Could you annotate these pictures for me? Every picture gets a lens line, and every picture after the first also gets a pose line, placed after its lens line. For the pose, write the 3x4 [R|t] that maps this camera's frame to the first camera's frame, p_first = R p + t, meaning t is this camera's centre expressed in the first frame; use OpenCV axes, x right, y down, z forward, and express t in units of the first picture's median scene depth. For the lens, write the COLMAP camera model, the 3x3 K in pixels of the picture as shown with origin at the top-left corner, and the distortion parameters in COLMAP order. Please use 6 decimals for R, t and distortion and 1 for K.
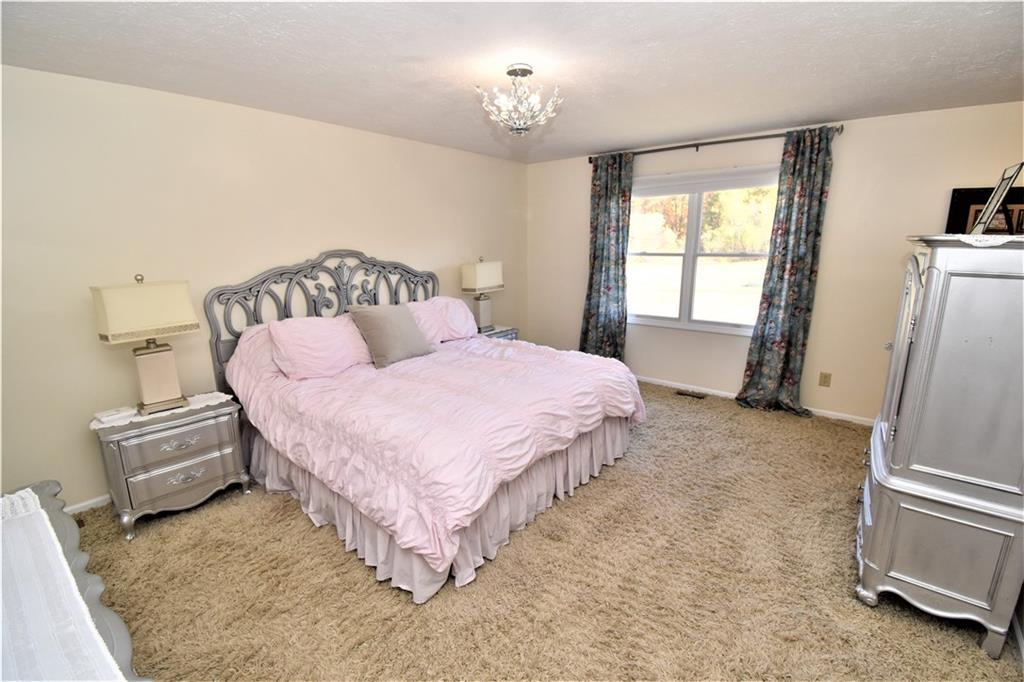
lens RADIAL K [[451.1, 0, 512.3], [0, 451.1, 339.9], [0, 0, 1]] dist [0.013796, -0.021370]
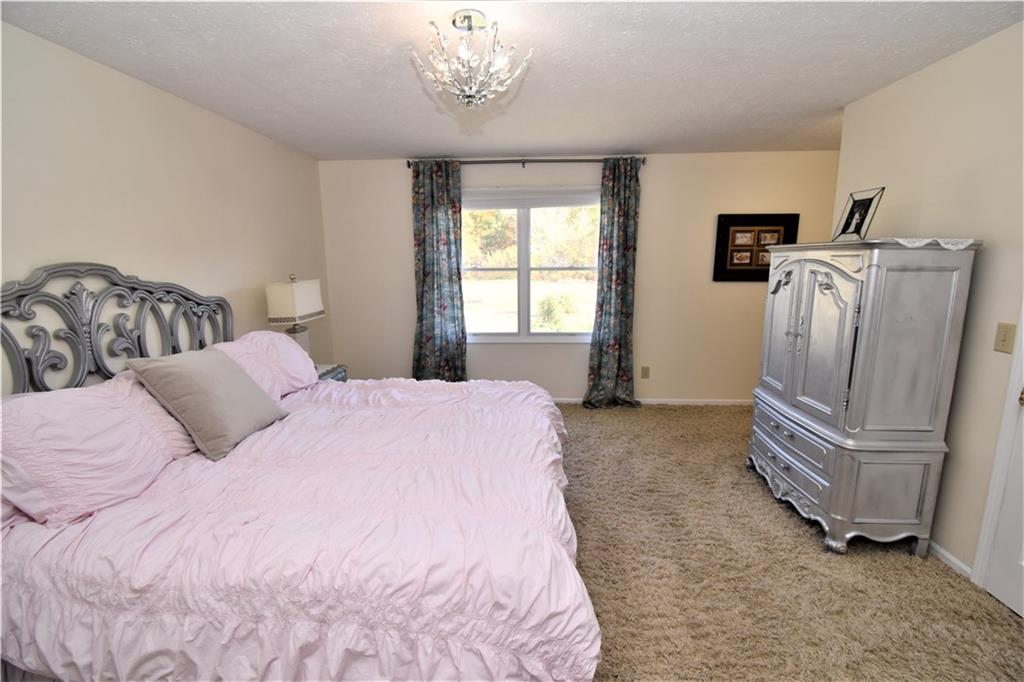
lens RADIAL K [[451.1, 0, 509.6], [0, 451.1, 340.7], [0, 0, 1]] dist [0.013796, -0.021370]
pose [[0.808666, -0.100161, 0.579679, -0.256961], [0.127417, 0.991829, -0.006374, -0.030879], [-0.574304, 0.079016, 0.814820, 0.234741]]
